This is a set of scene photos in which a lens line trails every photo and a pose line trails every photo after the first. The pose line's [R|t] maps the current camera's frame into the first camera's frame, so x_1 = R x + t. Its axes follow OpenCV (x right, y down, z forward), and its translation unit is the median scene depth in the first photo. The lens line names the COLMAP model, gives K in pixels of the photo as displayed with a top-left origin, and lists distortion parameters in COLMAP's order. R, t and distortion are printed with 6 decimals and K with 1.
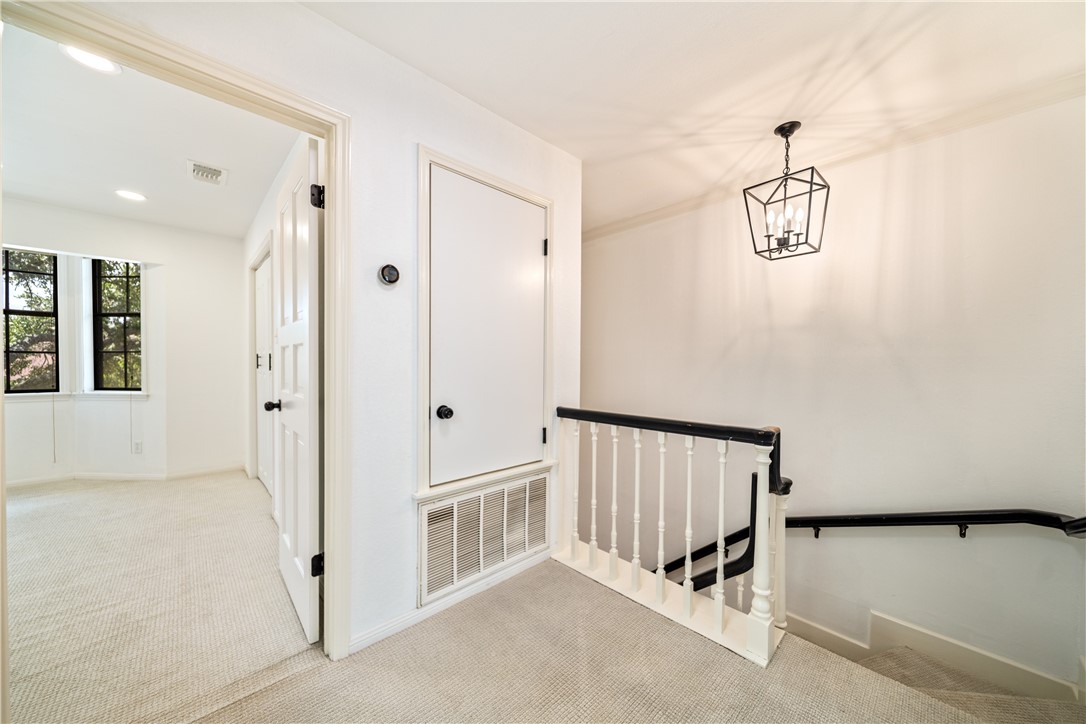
lens RADIAL K [[389.1, 0, 538.3], [0, 389.1, 369.8], [0, 0, 1]] dist [-0.006954, -0.000169]
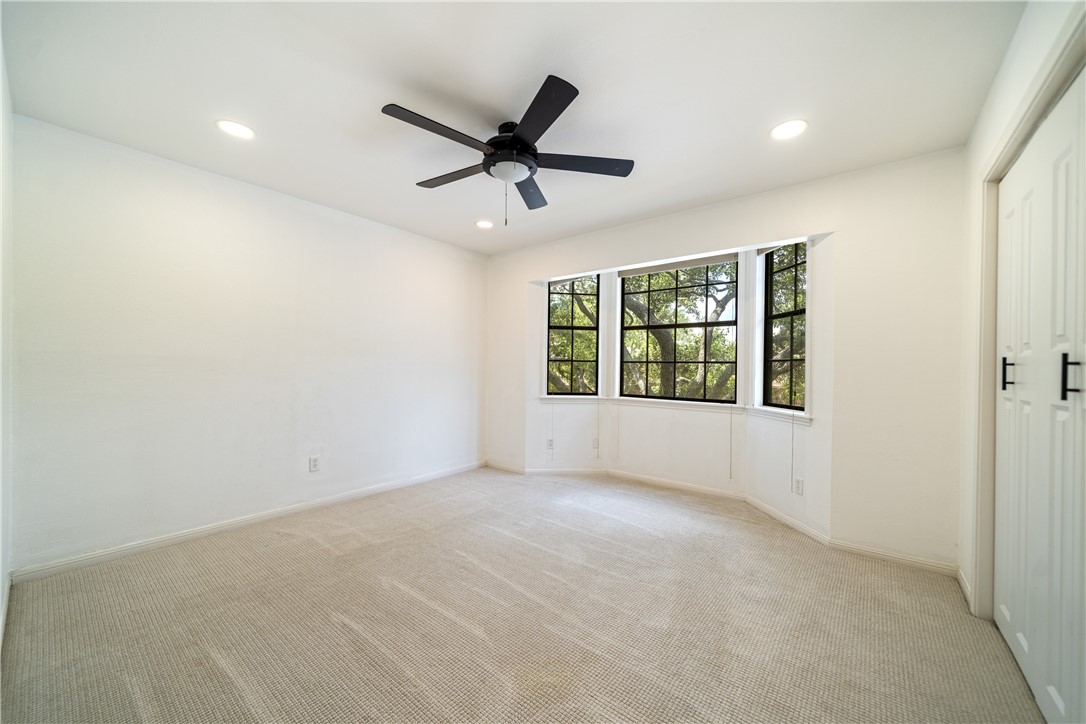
lens RADIAL K [[414.0, 0, 539.3], [0, 414.0, 368.6], [0, 0, 1]] dist [-0.001364, -0.000083]
pose [[0.128621, -0.002002, -0.991692, -0.303546], [-0.031784, 0.999476, -0.006140, -0.007266], [0.991184, 0.032309, 0.128490, 0.388539]]
